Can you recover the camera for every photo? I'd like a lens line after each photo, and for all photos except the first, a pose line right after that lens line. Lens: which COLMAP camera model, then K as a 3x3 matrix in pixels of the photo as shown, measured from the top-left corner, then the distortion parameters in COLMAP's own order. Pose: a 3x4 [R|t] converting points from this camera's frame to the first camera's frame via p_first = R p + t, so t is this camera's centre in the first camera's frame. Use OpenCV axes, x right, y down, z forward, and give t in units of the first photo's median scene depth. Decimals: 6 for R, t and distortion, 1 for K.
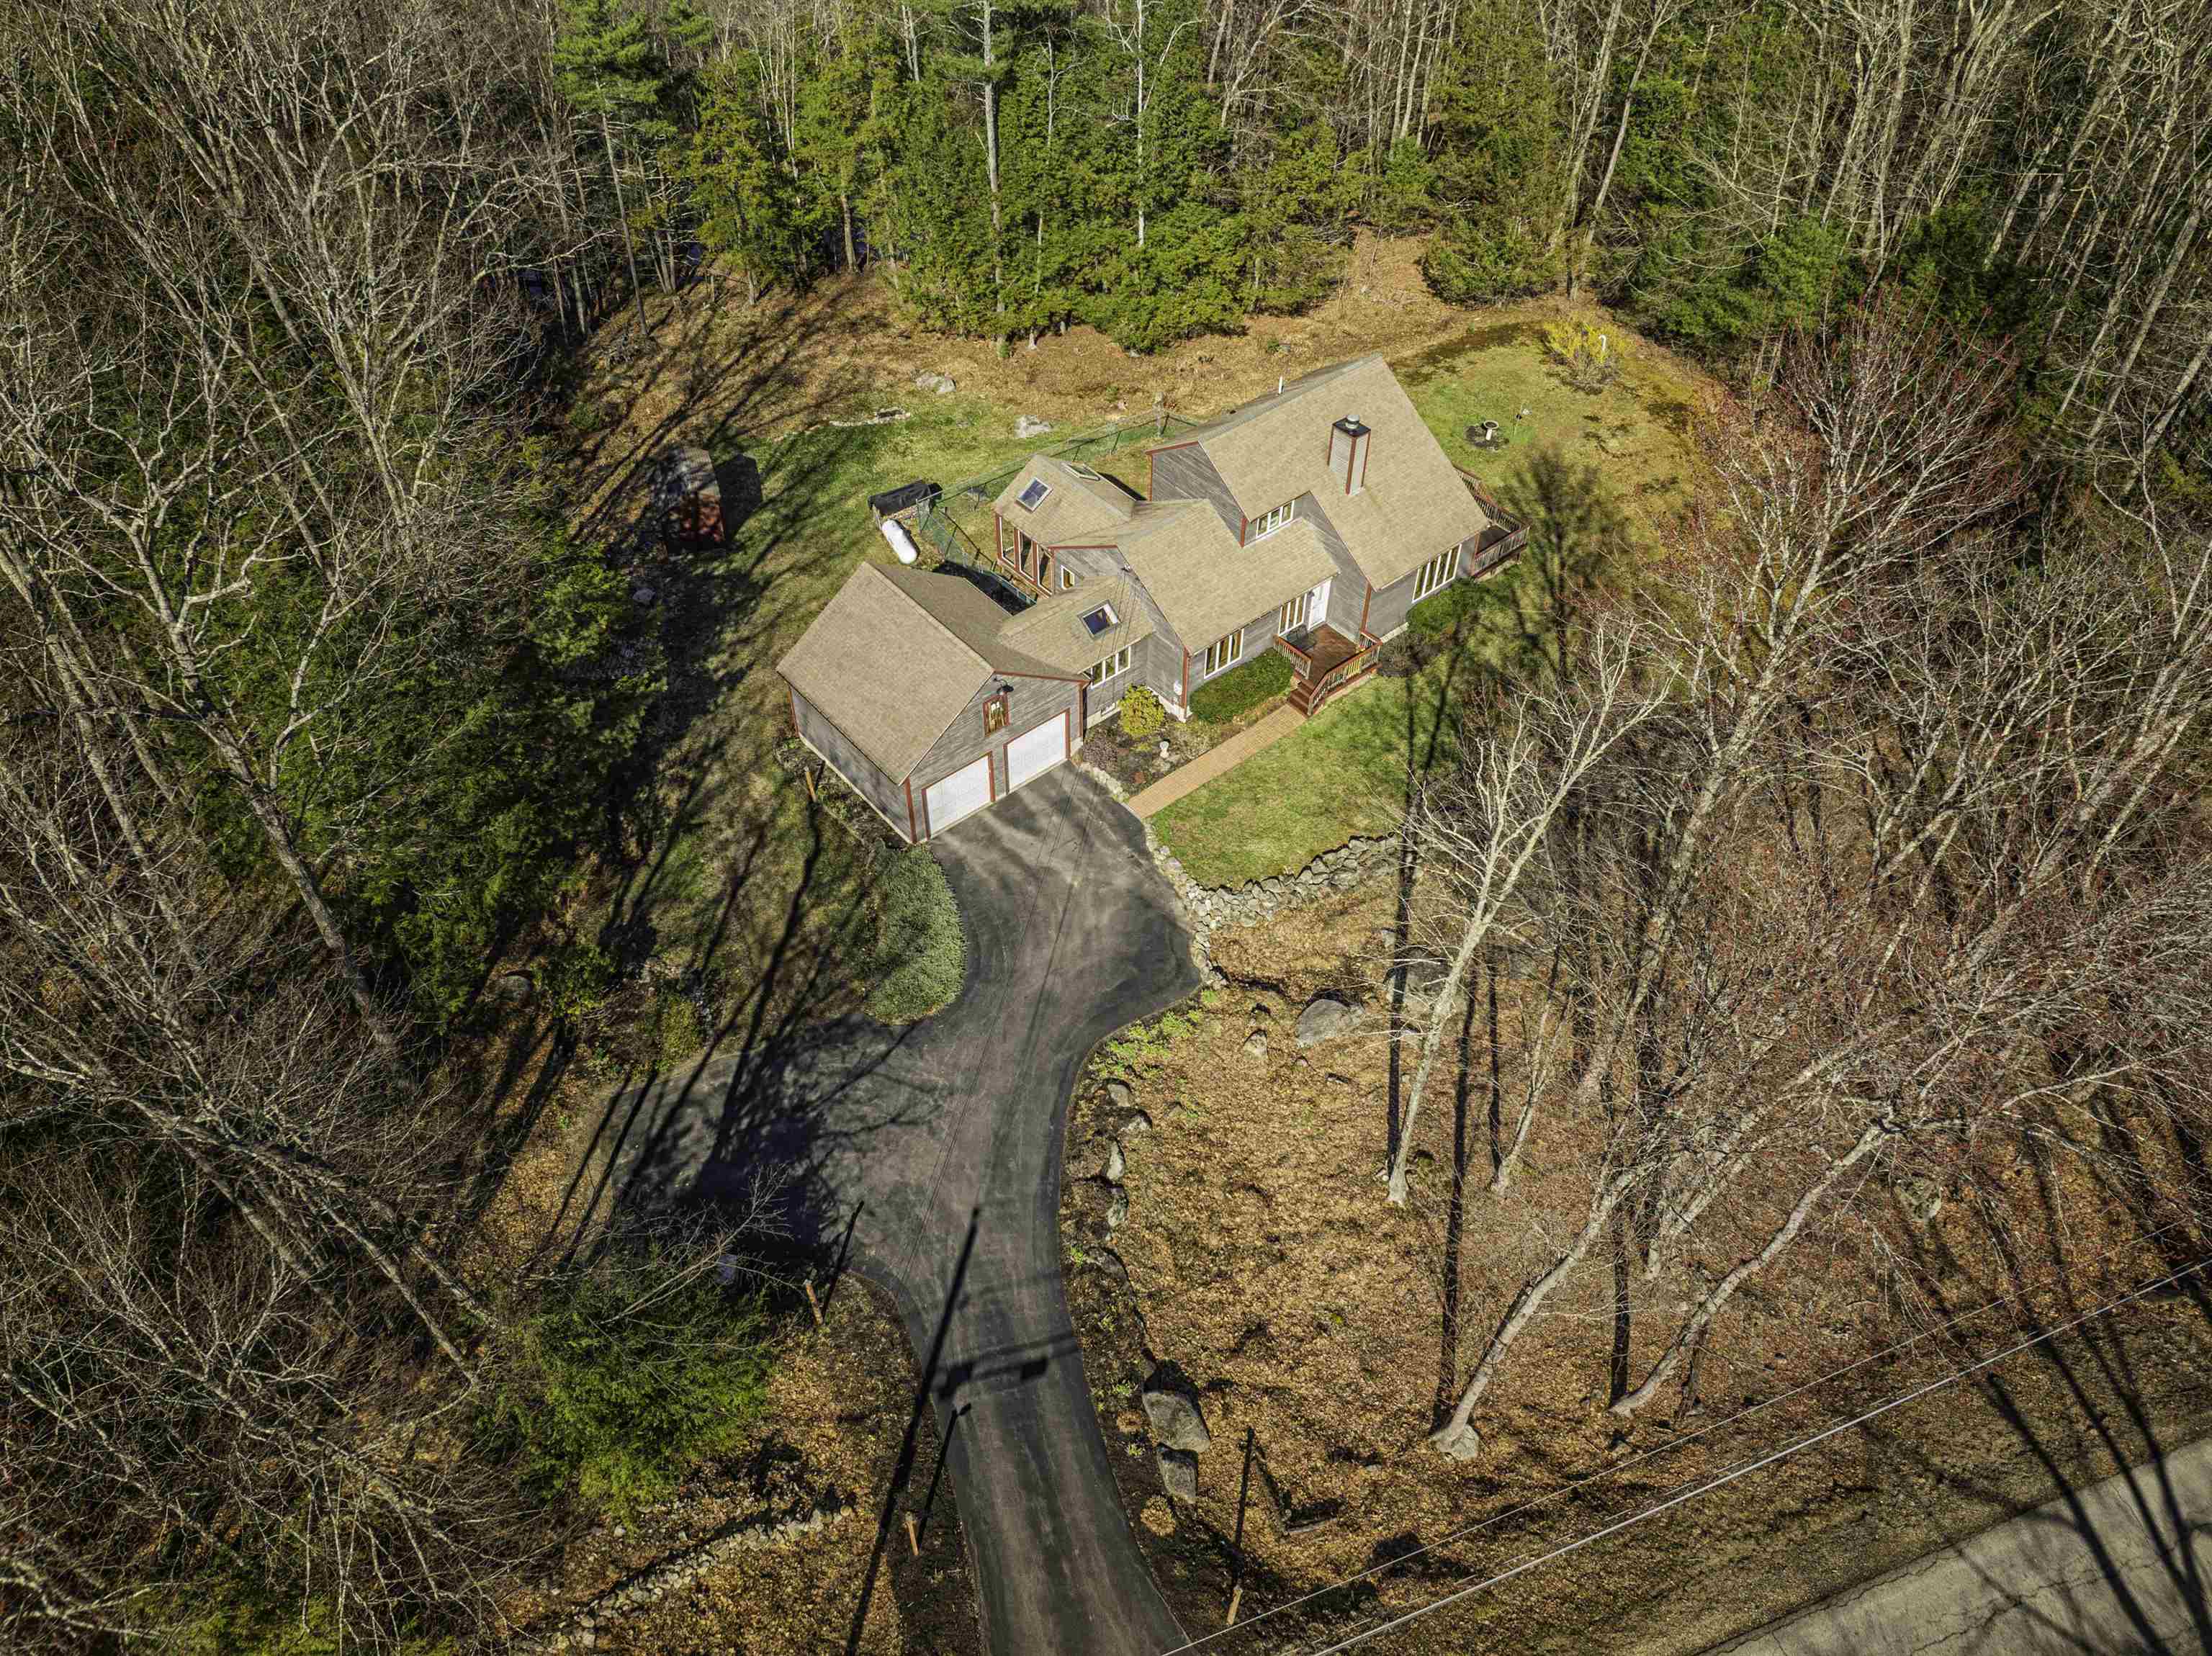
lens RADIAL K [[1555.6, 0, 1106.0], [0, 1555.6, 828.0], [0, 0, 1]] dist [-0.033408, -0.009006]
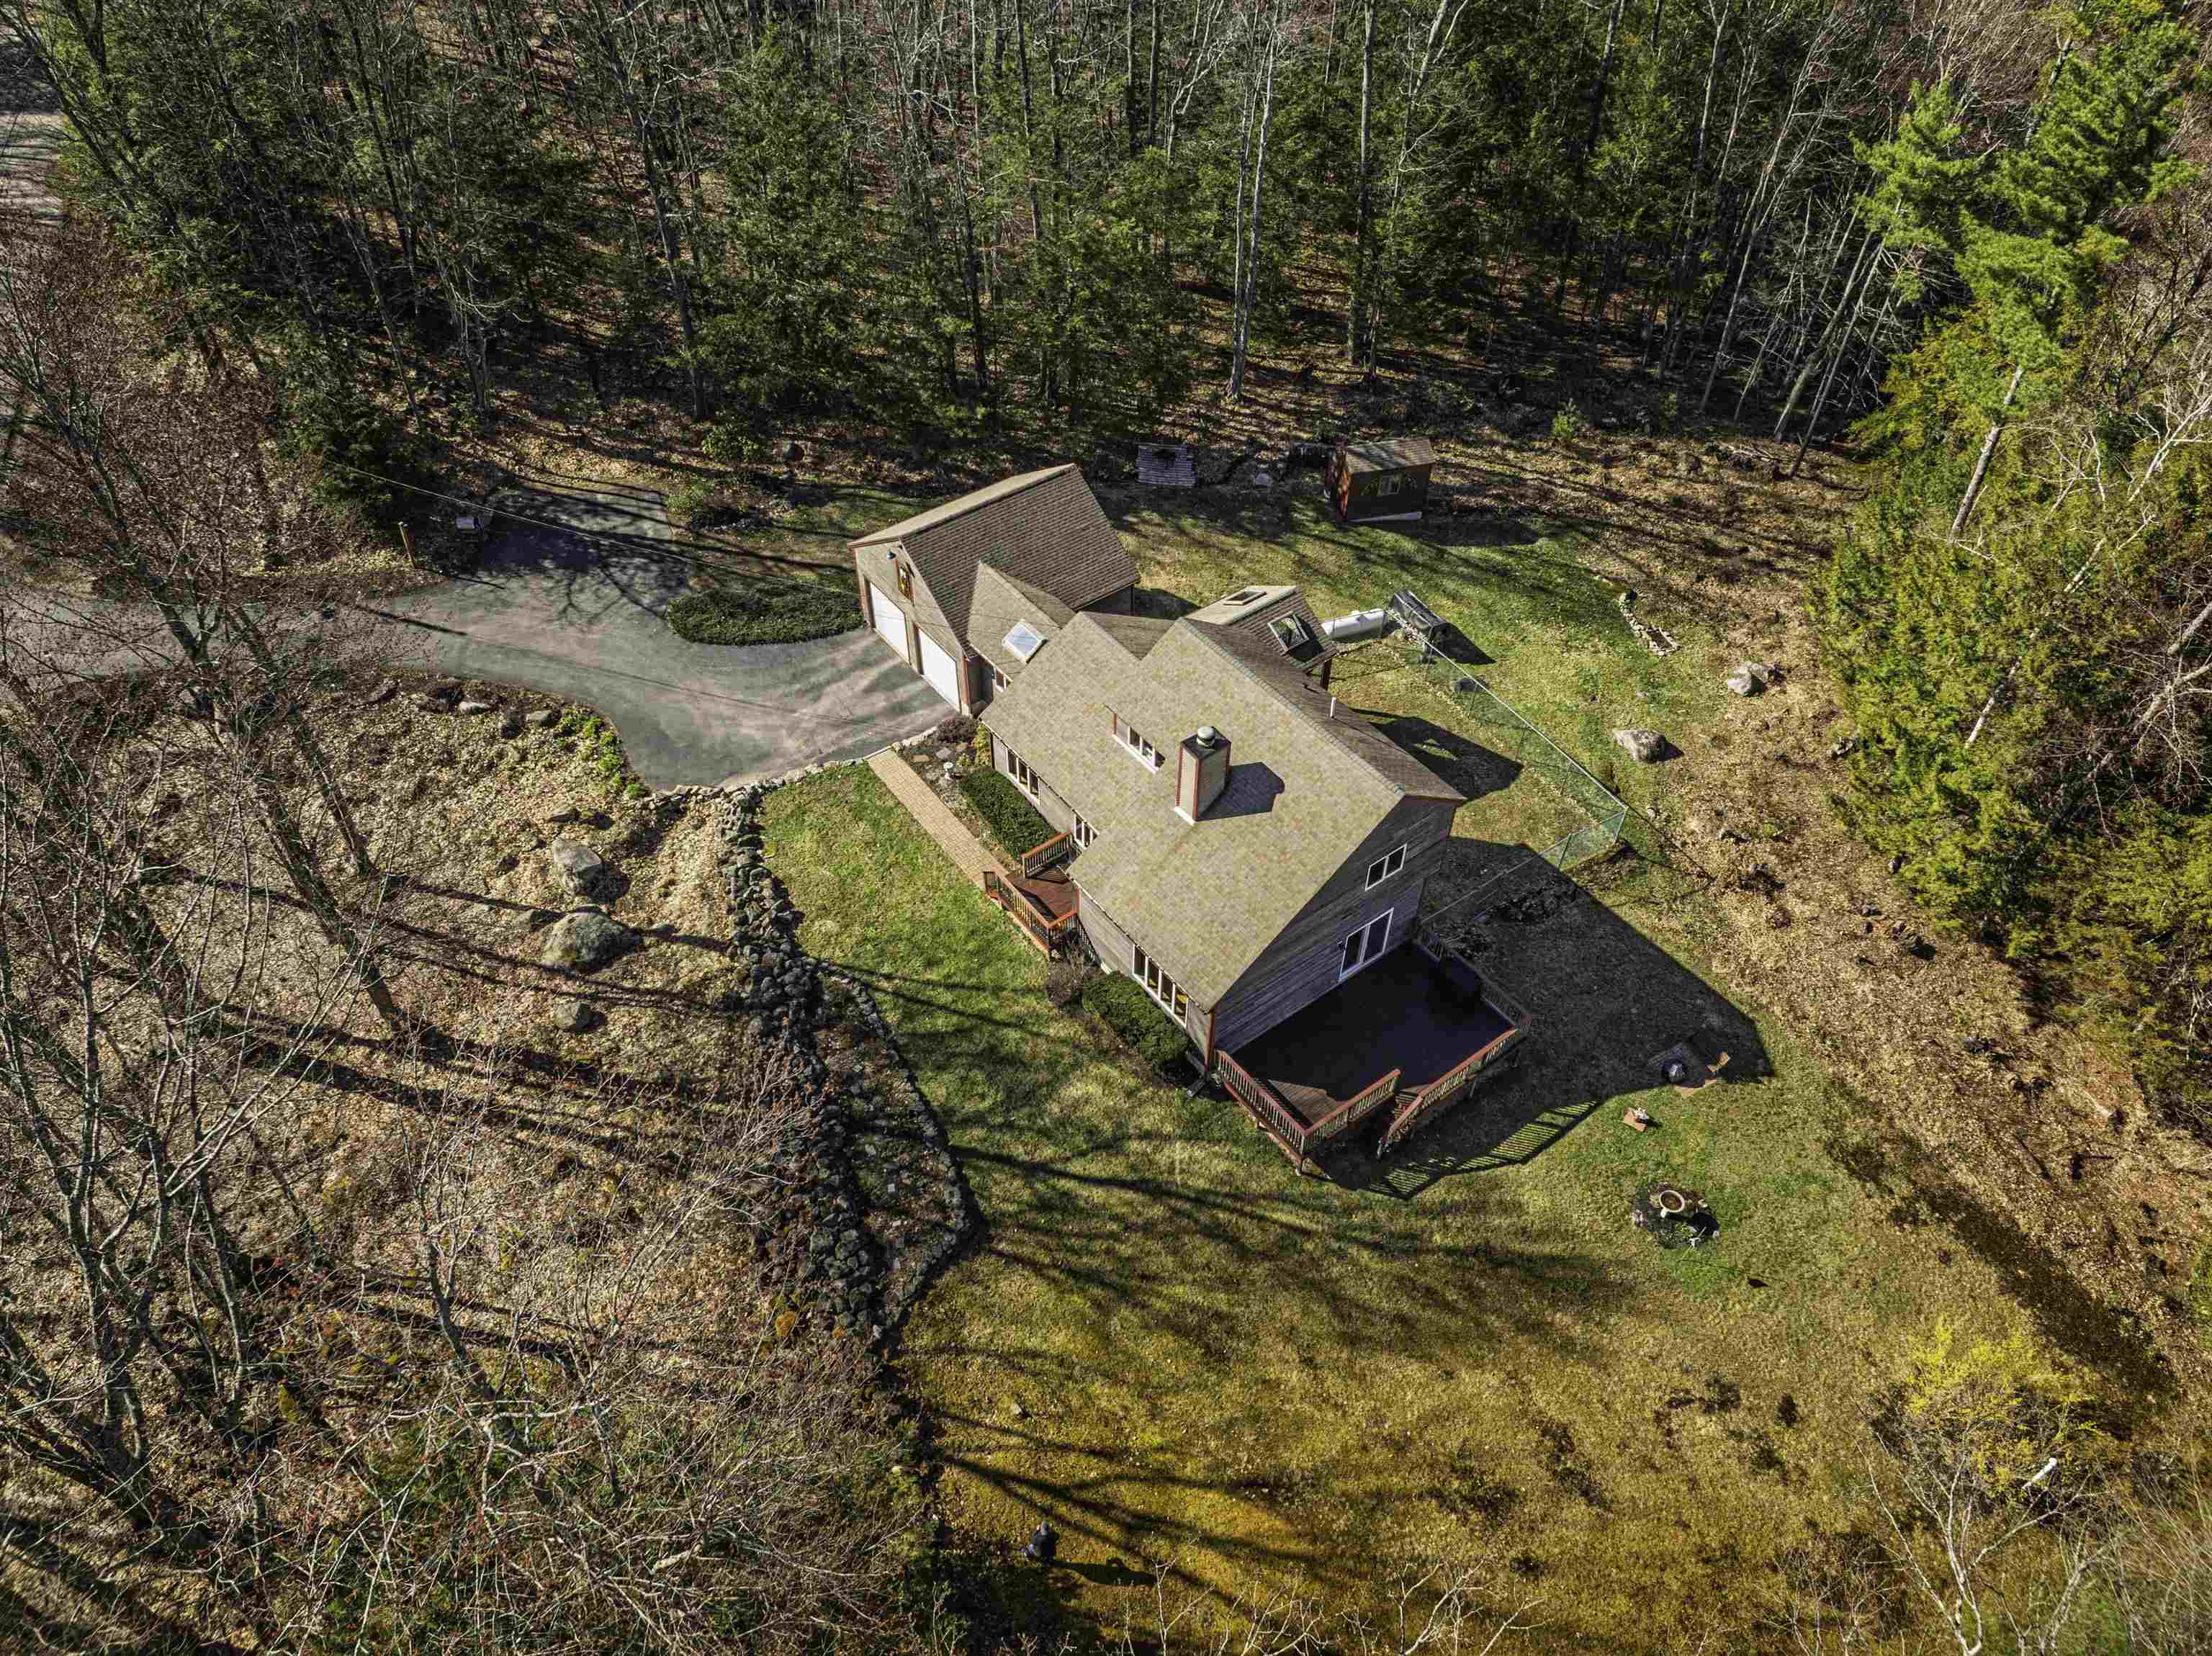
lens RADIAL K [[1555.6, 0, 1106.0], [0, 1555.6, 828.0], [0, 0, 1]] dist [-0.033408, -0.009006]
pose [[-0.054191, 0.715008, -0.697013, 0.622087], [-0.728274, 0.449258, 0.517478, -0.515557], [0.683140, 0.535660, 0.496376, 0.525201]]
